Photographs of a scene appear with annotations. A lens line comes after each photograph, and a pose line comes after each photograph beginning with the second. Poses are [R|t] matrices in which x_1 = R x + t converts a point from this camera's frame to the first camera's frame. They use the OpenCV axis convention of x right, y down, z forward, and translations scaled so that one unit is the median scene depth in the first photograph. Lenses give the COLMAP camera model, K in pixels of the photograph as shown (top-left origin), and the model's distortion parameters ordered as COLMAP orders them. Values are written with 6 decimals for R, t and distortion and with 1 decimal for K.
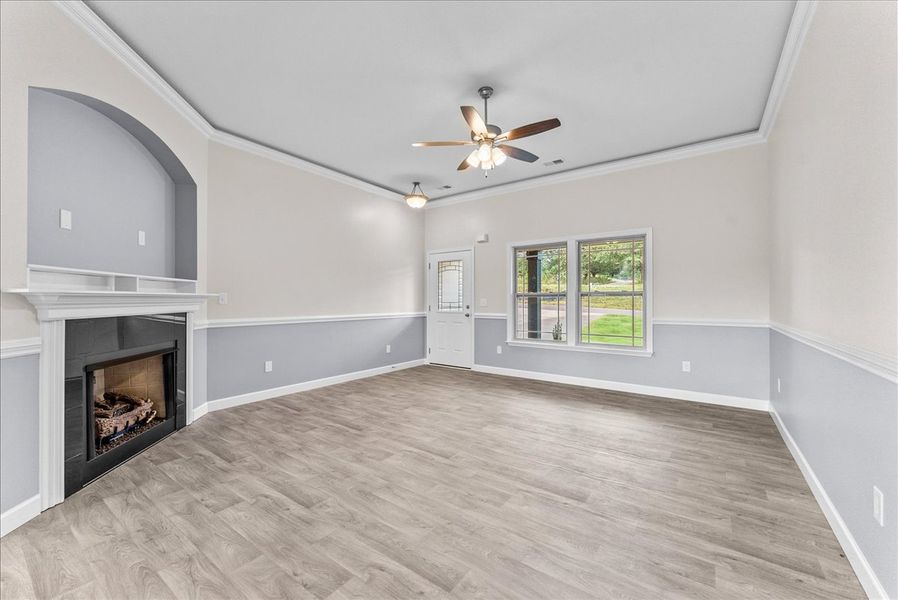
lens RADIAL K [[357.9, 0, 447.6], [0, 357.9, 301.6], [0, 0, 1]] dist [-0.000289, 0.000509]
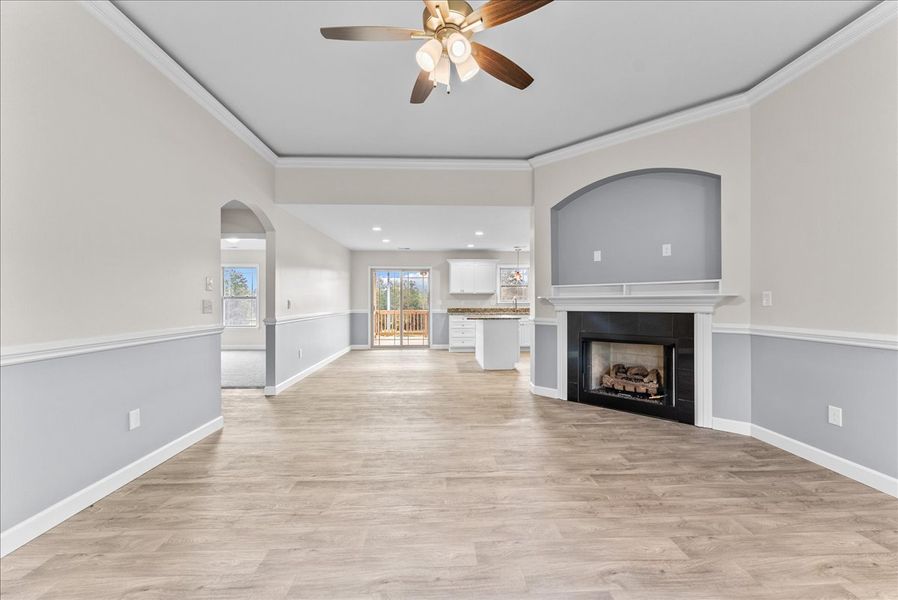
lens RADIAL K [[357.9, 0, 447.4], [0, 357.9, 299.6], [0, 0, 1]] dist [-0.000289, 0.000509]
pose [[-0.782617, -0.000314, -0.622504, 0.487872], [0.000964, 0.999998, -0.001716, -0.007540], [0.622503, -0.001943, -0.782615, 1.488346]]
